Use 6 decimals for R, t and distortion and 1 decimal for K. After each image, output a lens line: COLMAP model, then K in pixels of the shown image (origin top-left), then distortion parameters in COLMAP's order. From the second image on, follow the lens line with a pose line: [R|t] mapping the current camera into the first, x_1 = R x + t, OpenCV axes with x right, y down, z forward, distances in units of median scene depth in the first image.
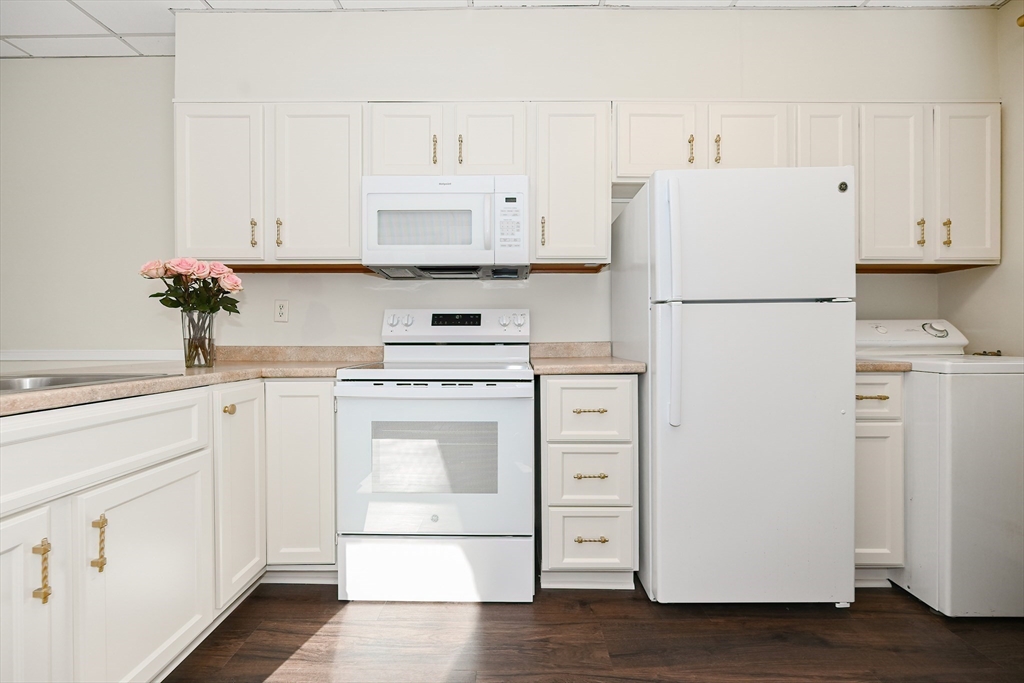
lens RADIAL K [[415.9, 0, 510.6], [0, 415.9, 340.3], [0, 0, 1]] dist [0.000268, 0.002295]
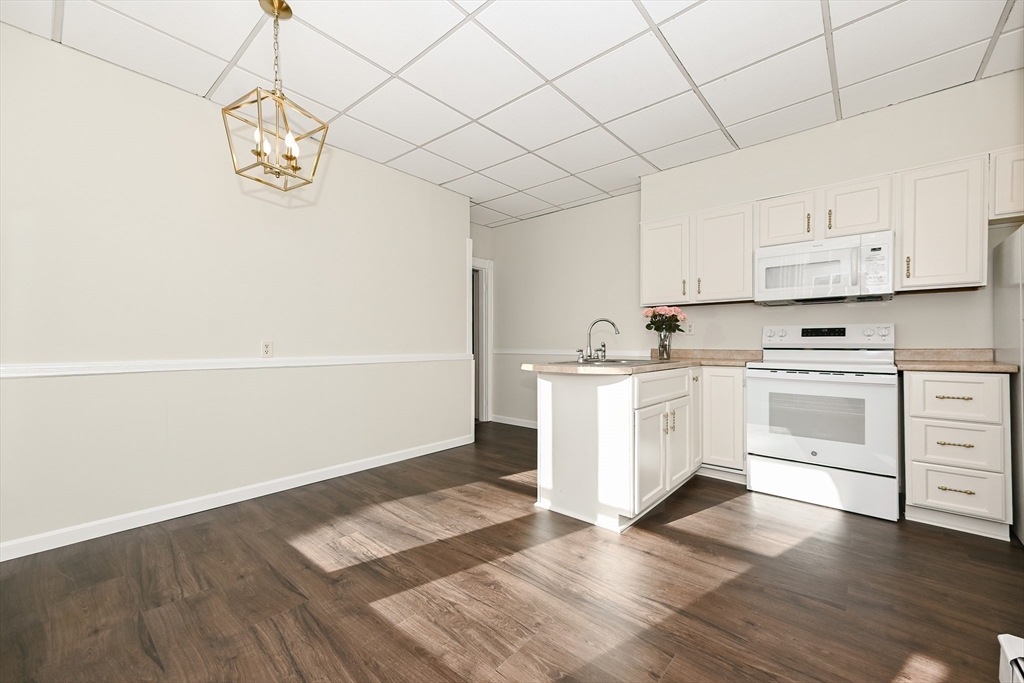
lens RADIAL K [[415.9, 0, 488.4], [0, 415.9, 342.5], [0, 0, 1]] dist [0.000268, 0.002295]
pose [[0.743463, 0.000159, -0.668777, -0.032196], [-0.002682, 0.999993, -0.002744, -0.008200], [0.668772, 0.003834, 0.743458, -0.985745]]
